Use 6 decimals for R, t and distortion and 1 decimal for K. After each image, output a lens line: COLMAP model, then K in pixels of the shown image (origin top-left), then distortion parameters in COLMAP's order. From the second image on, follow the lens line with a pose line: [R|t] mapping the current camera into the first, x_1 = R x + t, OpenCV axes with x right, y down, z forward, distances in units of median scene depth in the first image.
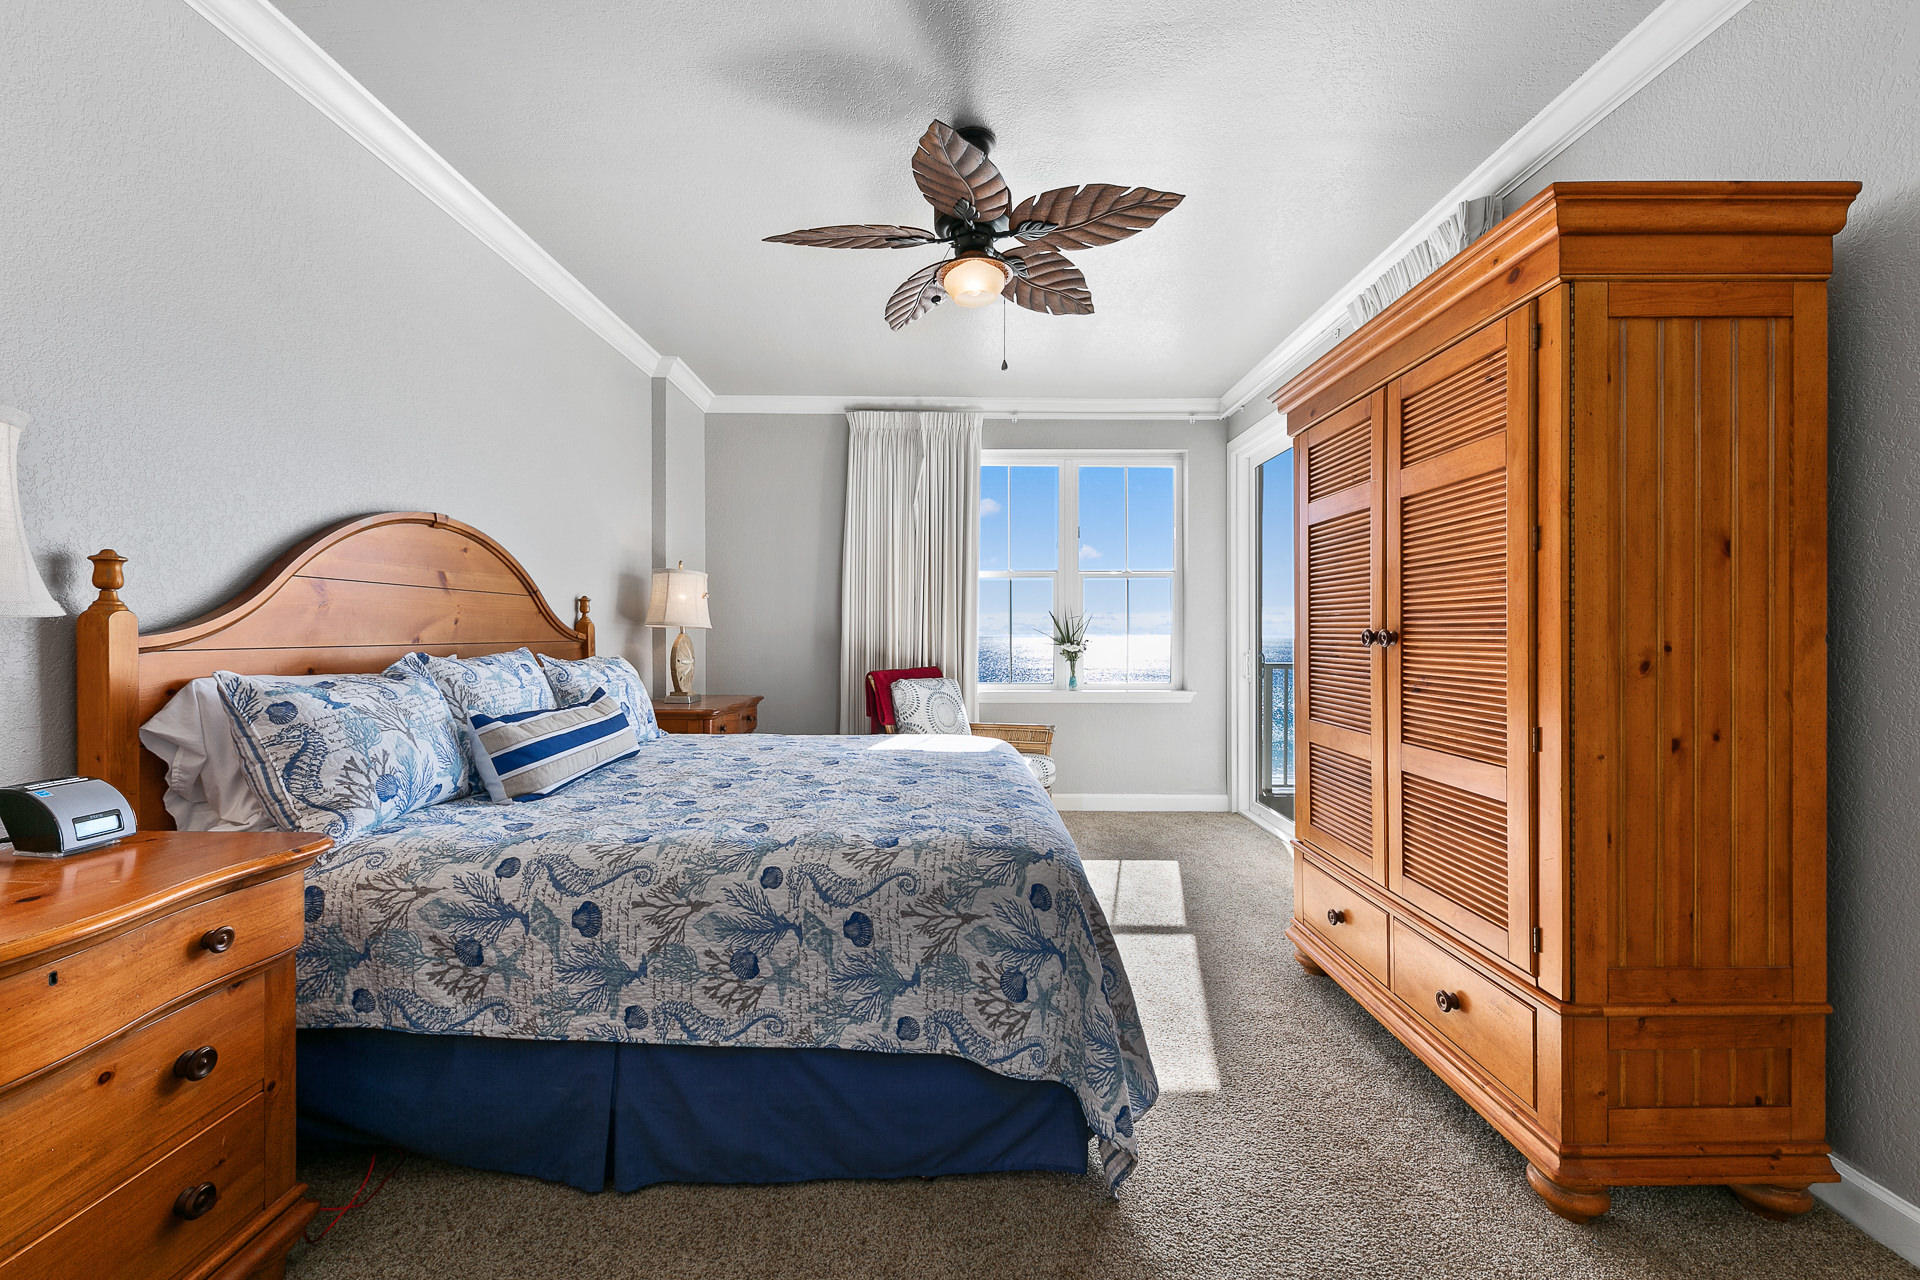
lens RADIAL K [[739.2, 0, 959.6], [0, 739.2, 637.3], [0, 0, 1]] dist [-0.010006, -0.002098]
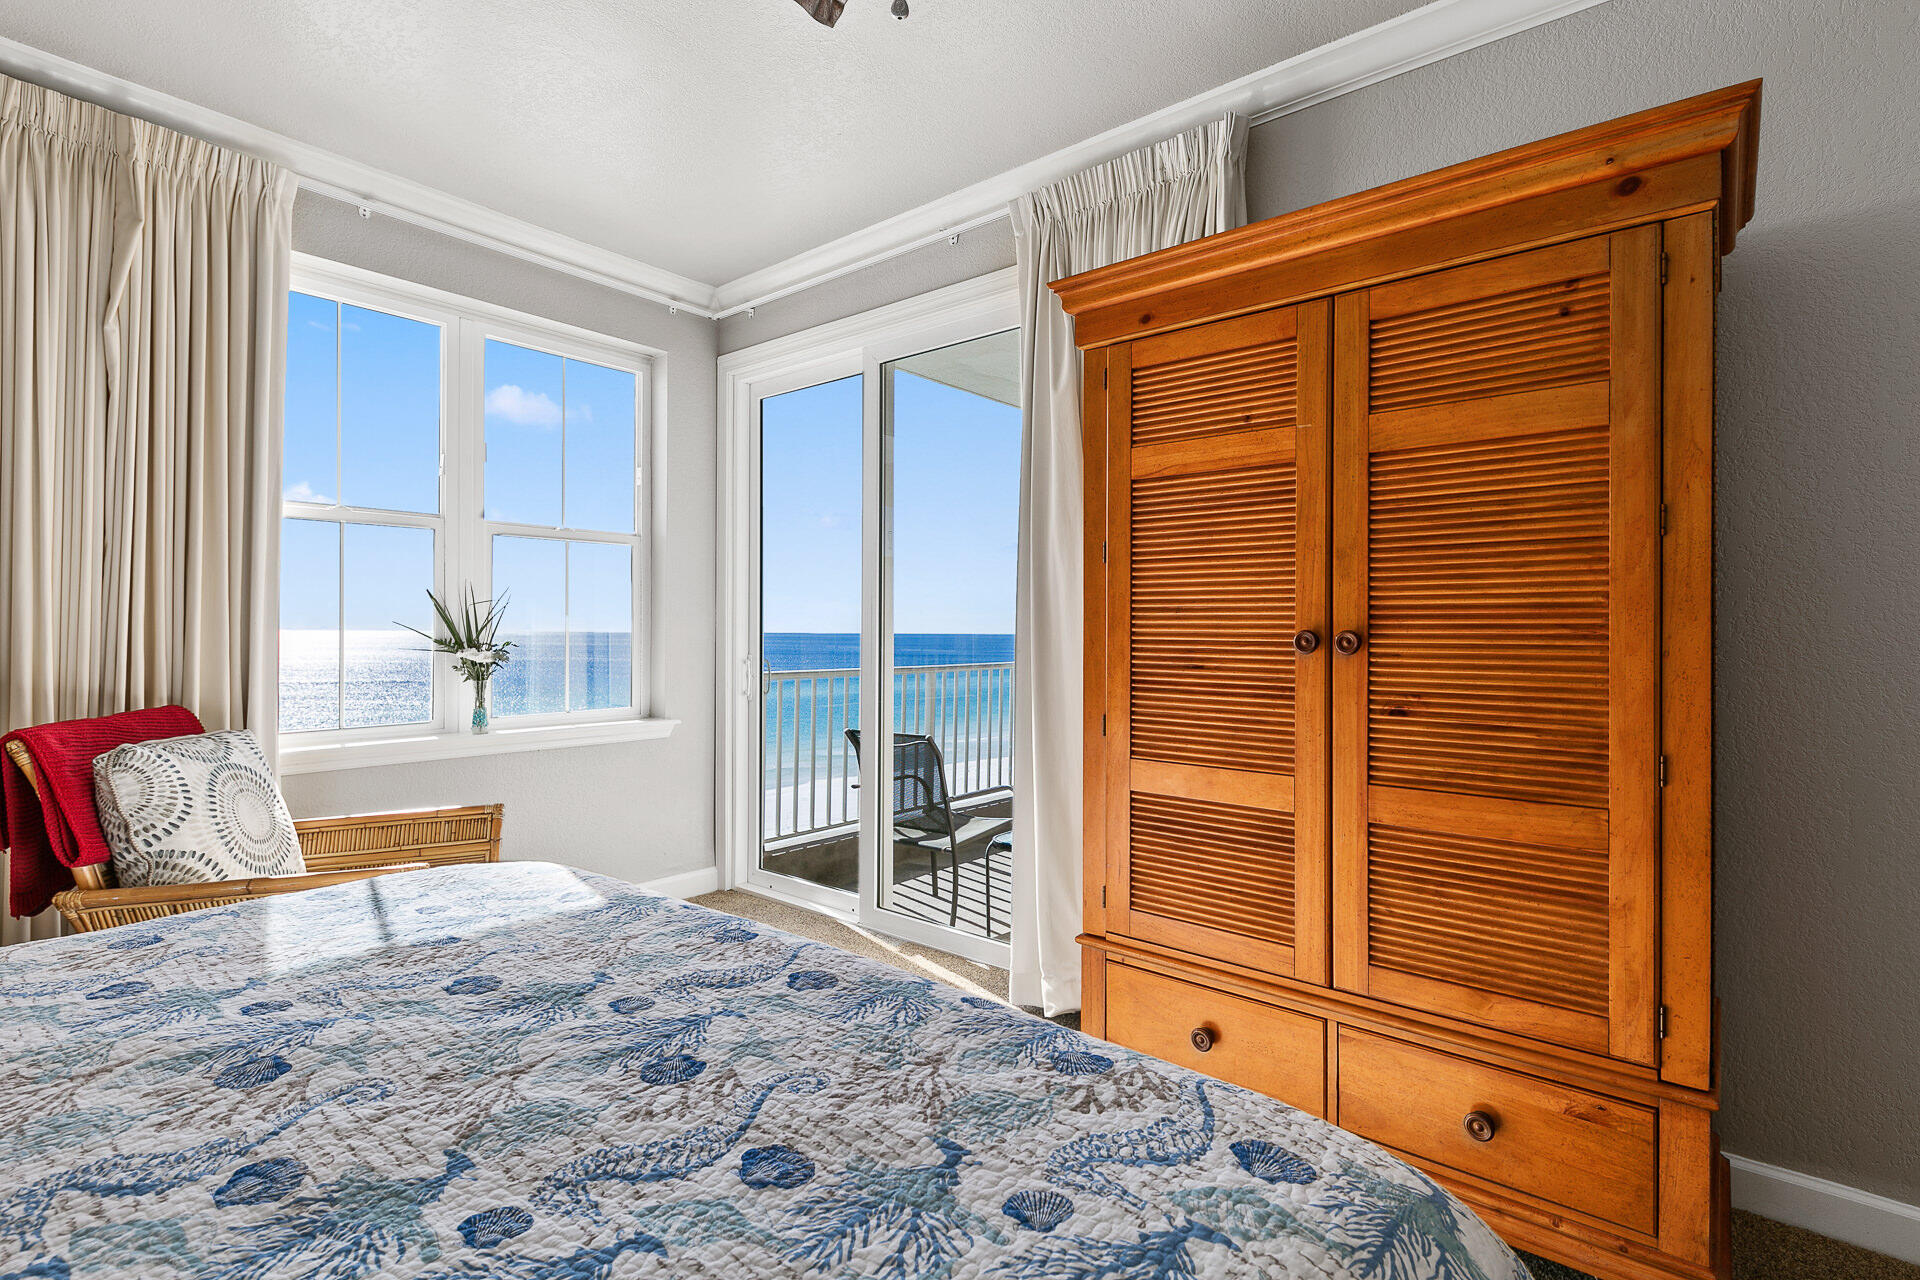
lens RADIAL K [[906.9, 0, 960.9], [0, 906.9, 626.9], [0, 0, 1]] dist [0.005881, -0.000317]
pose [[0.645094, 0.005787, 0.764082, -0.142001], [-0.000073, 0.999972, -0.007512, -0.003186], [-0.764104, 0.004790, 0.645076, 0.285908]]
